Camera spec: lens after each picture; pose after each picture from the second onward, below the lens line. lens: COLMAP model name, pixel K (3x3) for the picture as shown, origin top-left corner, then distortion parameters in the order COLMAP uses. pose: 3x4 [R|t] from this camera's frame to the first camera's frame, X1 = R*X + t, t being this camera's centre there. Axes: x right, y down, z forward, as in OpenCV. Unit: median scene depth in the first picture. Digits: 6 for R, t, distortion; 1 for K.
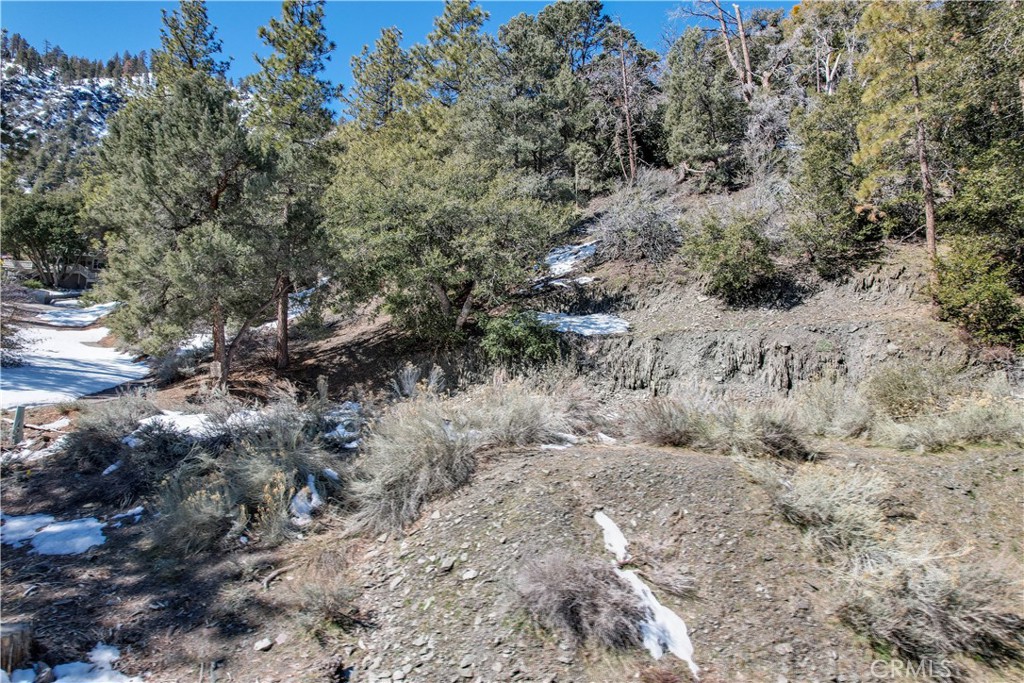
lens RADIAL K [[674.6, 0, 510.9], [0, 674.6, 339.2], [0, 0, 1]] dist [-0.069647, 0.062382]
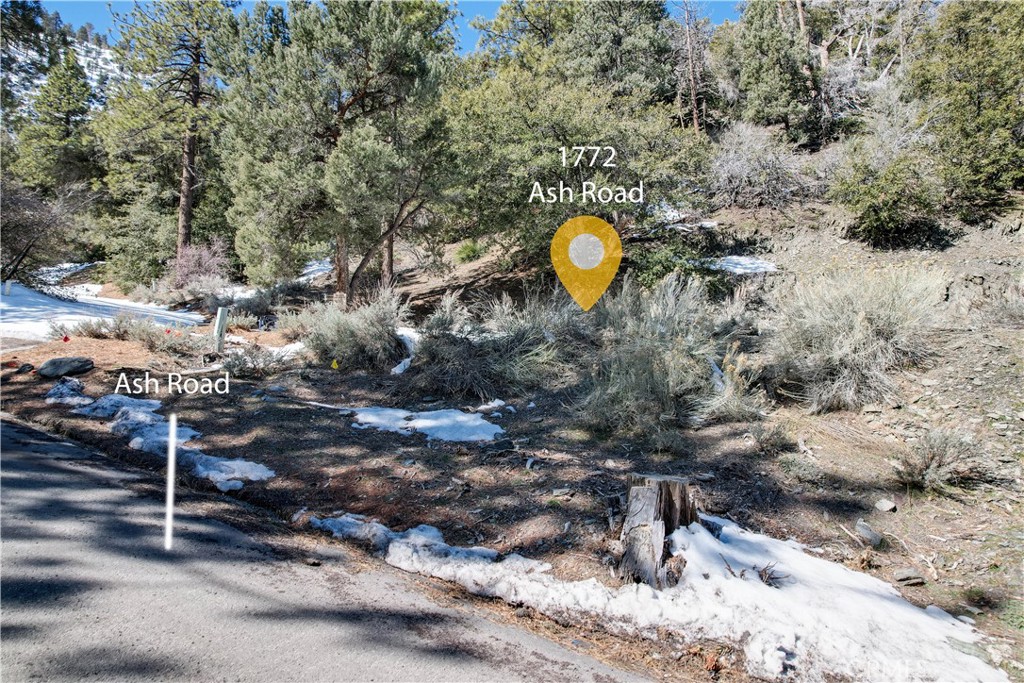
lens RADIAL K [[674.6, 0, 510.5], [0, 674.6, 339.1], [0, 0, 1]] dist [-0.069647, 0.062382]
pose [[0.991166, 0.014893, 0.131785, -0.348615], [-0.015647, 0.999867, 0.004687, 0.091437], [-0.131697, -0.006707, 0.991267, 0.082385]]
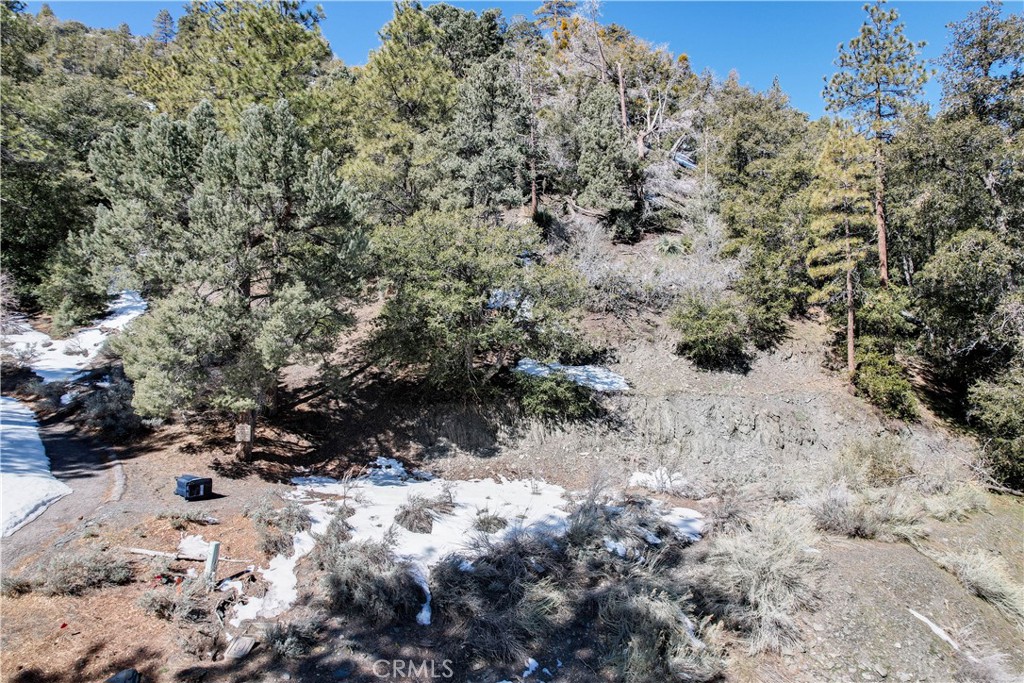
lens RADIAL K [[674.6, 0, 520.7], [0, 674.6, 339.4], [0, 0, 1]] dist [-0.069647, 0.062382]
pose [[0.871683, 0.020838, 0.489627, -0.581178], [-0.063467, 0.995482, 0.070624, -0.169023], [-0.485943, -0.092637, 0.869067, 0.075339]]
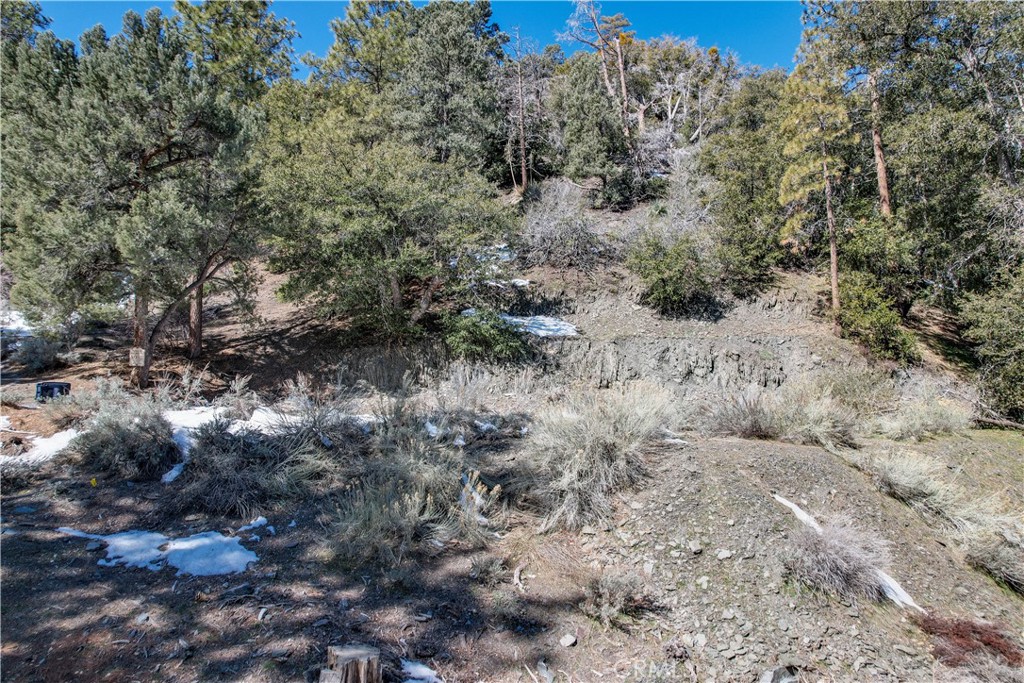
lens RADIAL K [[674.6, 0, 518.3], [0, 674.6, 339.1], [0, 0, 1]] dist [-0.069647, 0.062382]
pose [[0.934747, 0.041203, 0.352918, -0.298884], [-0.043411, 0.999056, -0.001659, 0.002215], [-0.352653, -0.013770, 0.935653, 0.028662]]
